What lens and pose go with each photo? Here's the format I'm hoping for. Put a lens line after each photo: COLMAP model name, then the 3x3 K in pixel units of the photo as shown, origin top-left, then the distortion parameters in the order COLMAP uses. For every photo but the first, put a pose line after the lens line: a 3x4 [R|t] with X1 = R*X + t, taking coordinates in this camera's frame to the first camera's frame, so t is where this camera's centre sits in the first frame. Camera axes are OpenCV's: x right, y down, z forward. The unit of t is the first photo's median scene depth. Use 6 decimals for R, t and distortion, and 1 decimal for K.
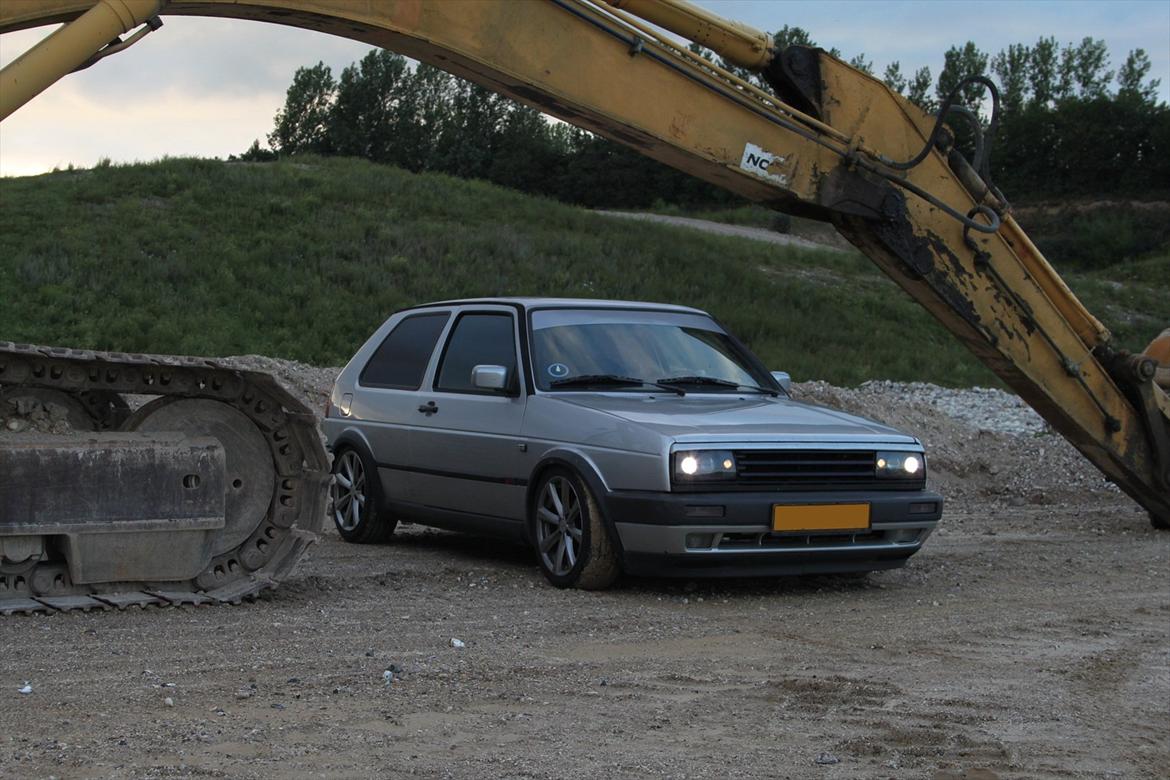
lens RADIAL K [[1950.9, 0, 583.2], [0, 1950.9, 412.2], [0, 0, 1]] dist [0.002108, 0.048685]
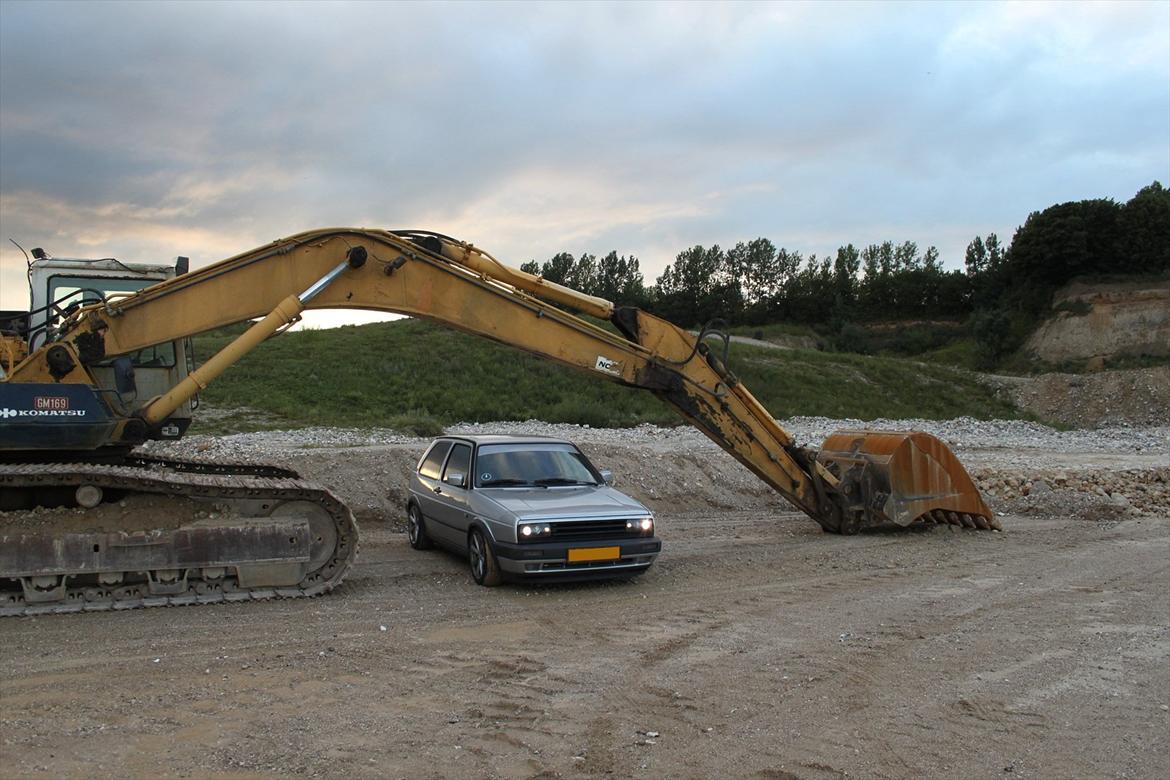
lens RADIAL K [[964.6, 0, 585.2], [0, 964.6, 410.0], [0, 0, 1]] dist [-0.170532, 0.148545]
pose [[0.996296, -0.014631, -0.084737, 0.142557], [0.013051, 0.999731, -0.019173, -0.056554], [0.084995, 0.017996, 0.996219, -0.016678]]
